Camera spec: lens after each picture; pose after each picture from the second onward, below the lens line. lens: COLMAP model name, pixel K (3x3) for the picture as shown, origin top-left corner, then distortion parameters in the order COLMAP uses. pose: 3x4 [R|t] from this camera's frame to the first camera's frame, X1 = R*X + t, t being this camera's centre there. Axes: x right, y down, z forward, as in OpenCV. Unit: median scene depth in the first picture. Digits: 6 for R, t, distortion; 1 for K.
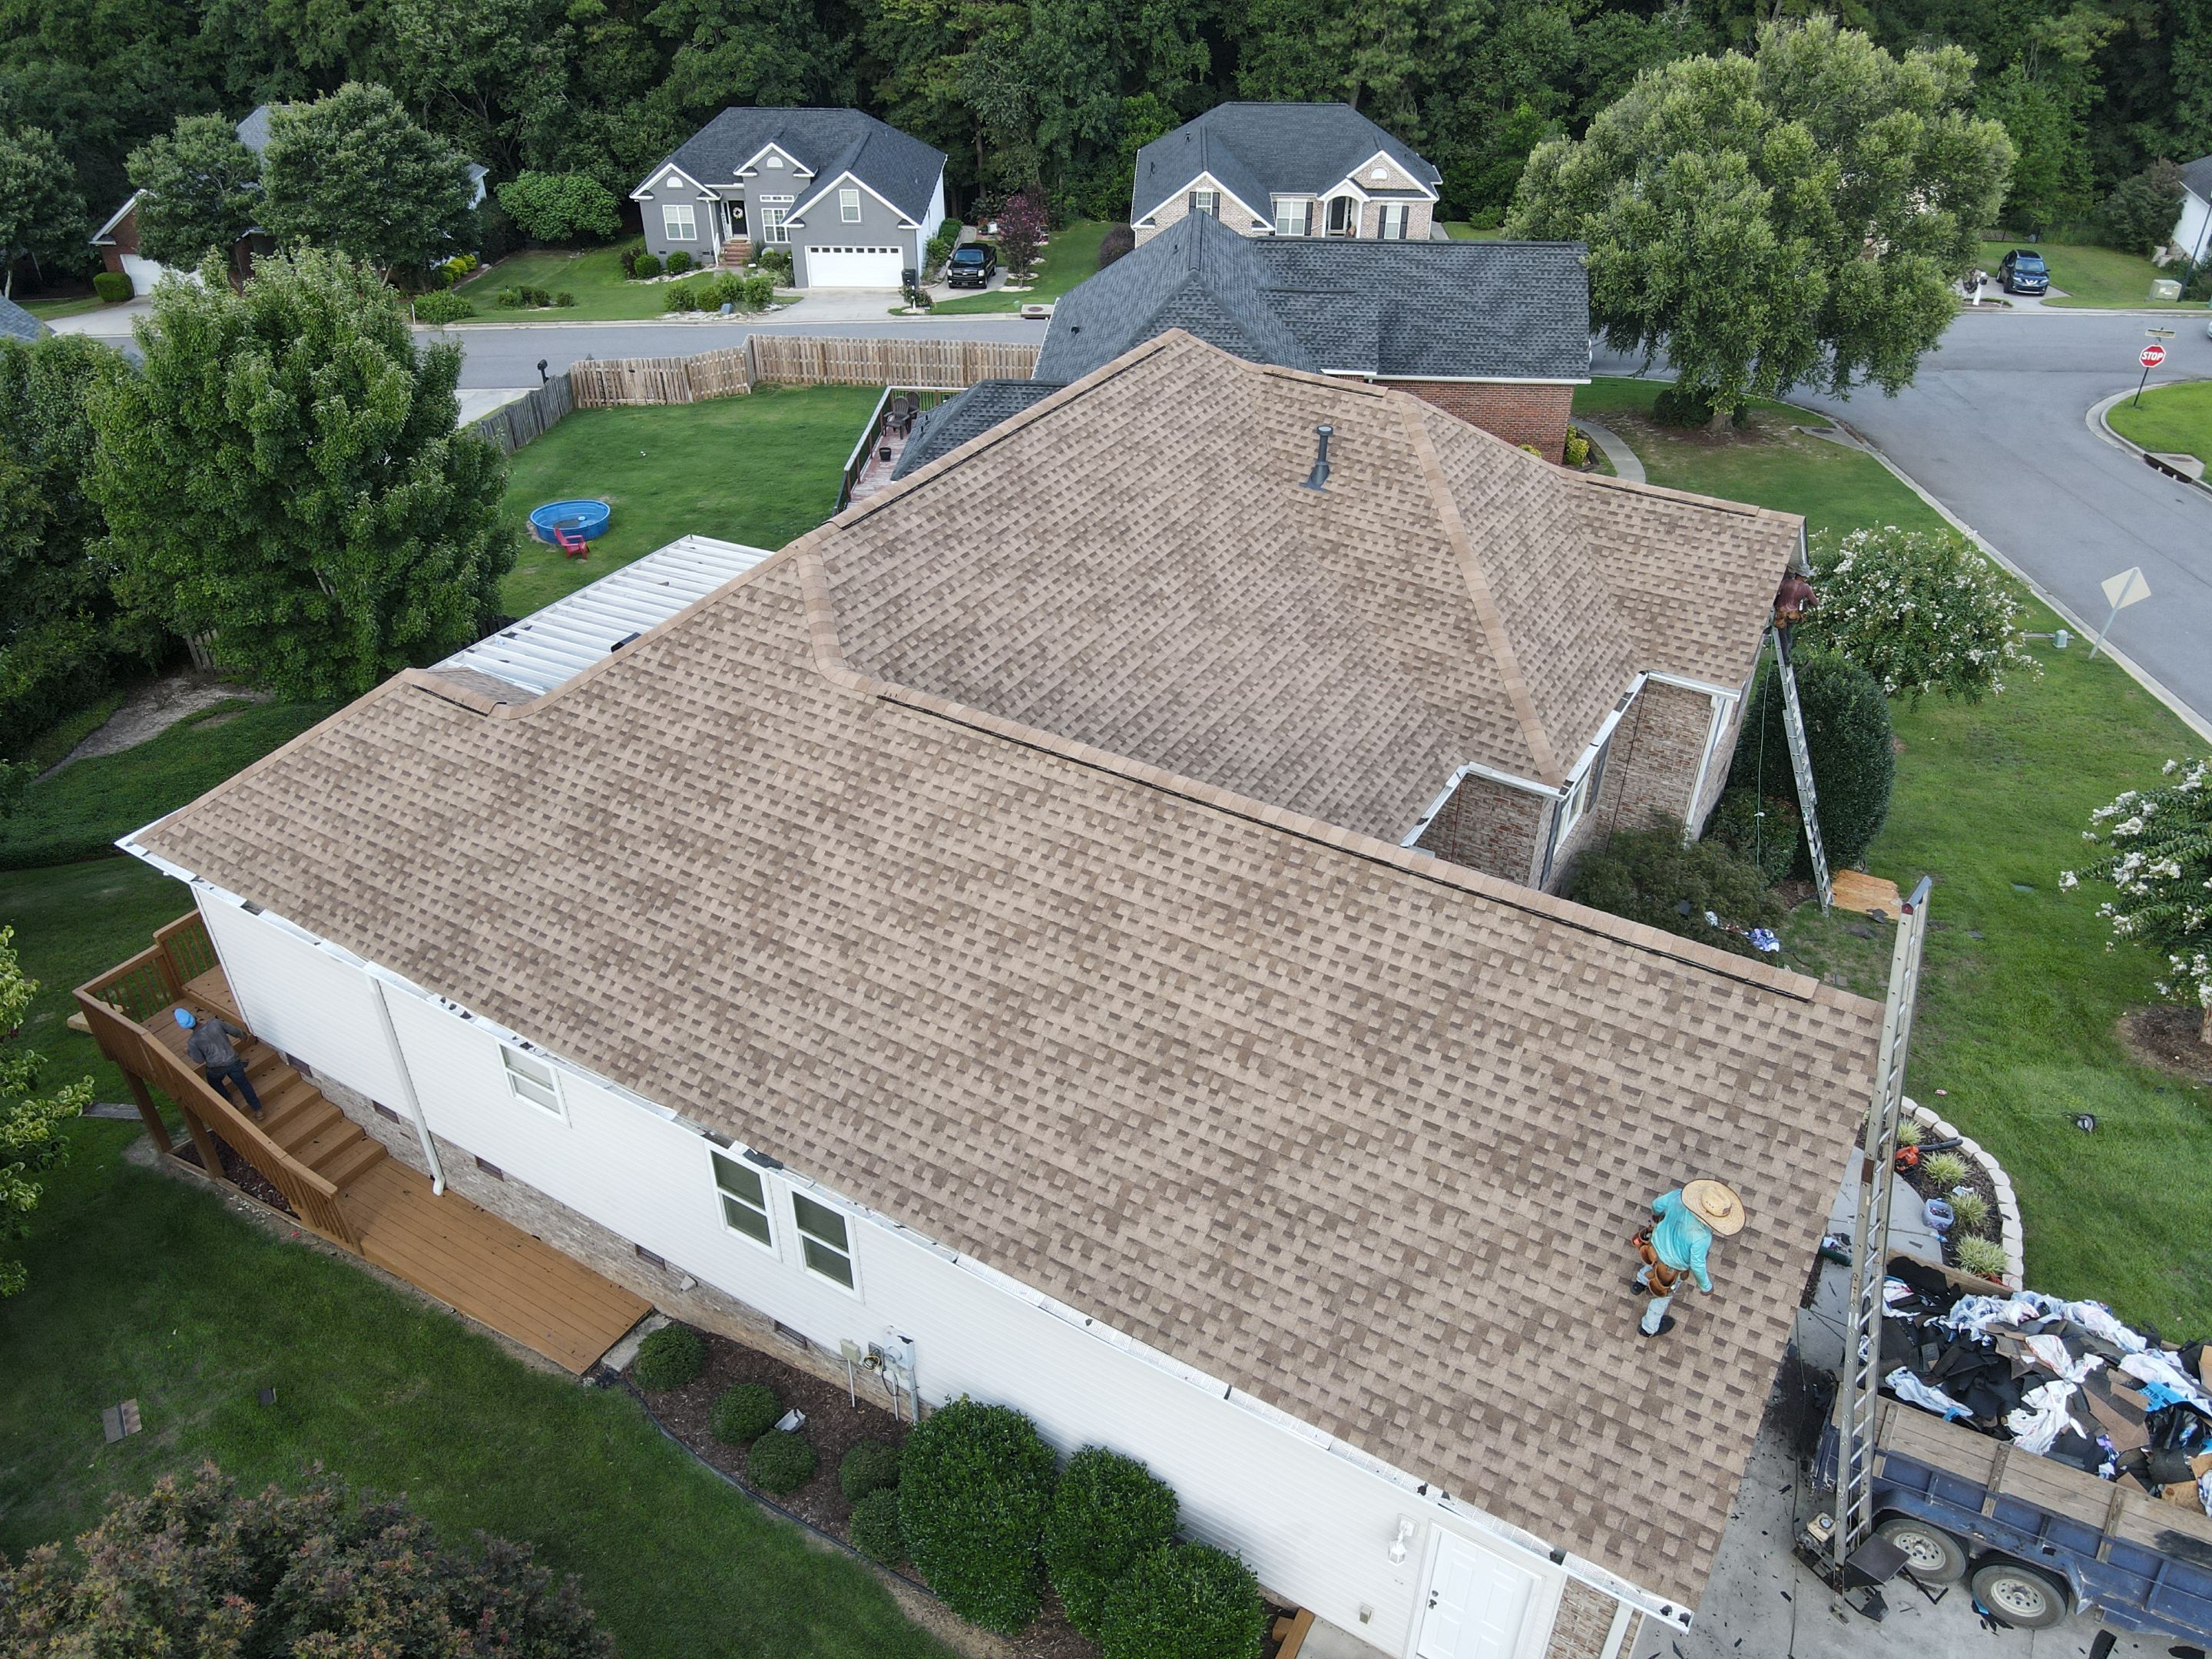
lens RADIAL K [[1641.6, 0, 1105.9], [0, 1641.6, 811.9], [0, 0, 1]] dist [-0.003119, 0.025268]
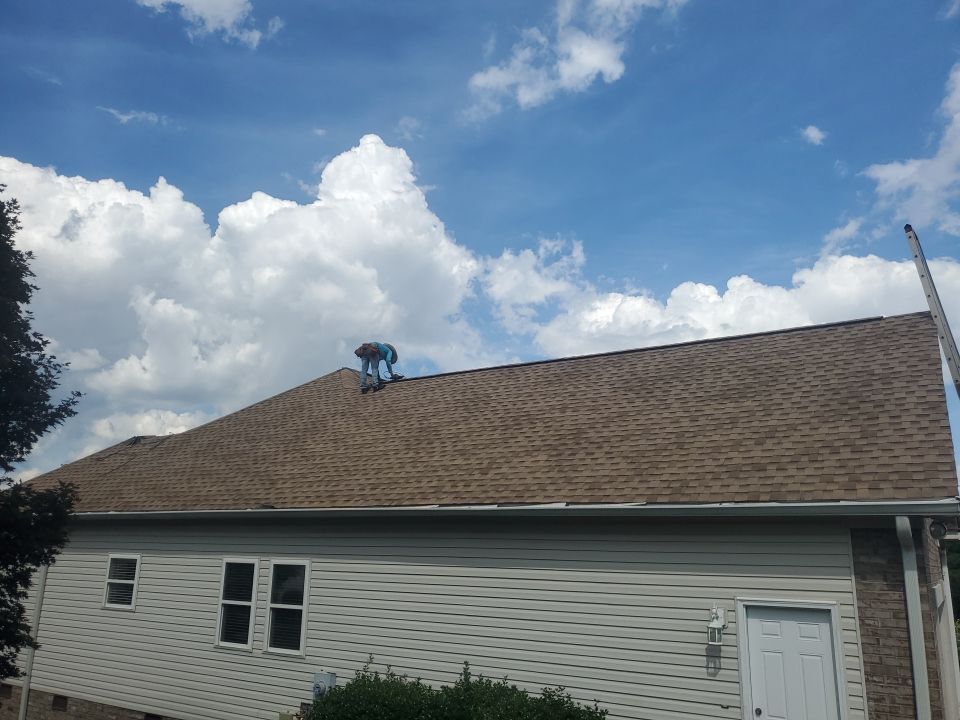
lens RADIAL K [[753.4, 0, 451.5], [0, 753.4, 382.1], [0, 0, 1]] dist [0.015822, -0.015307]
pose [[0.998949, 0.021294, -0.040585, -0.000566], [-0.044385, 0.670261, -0.740797, 0.593158], [0.011428, 0.741820, 0.670502, 0.376760]]
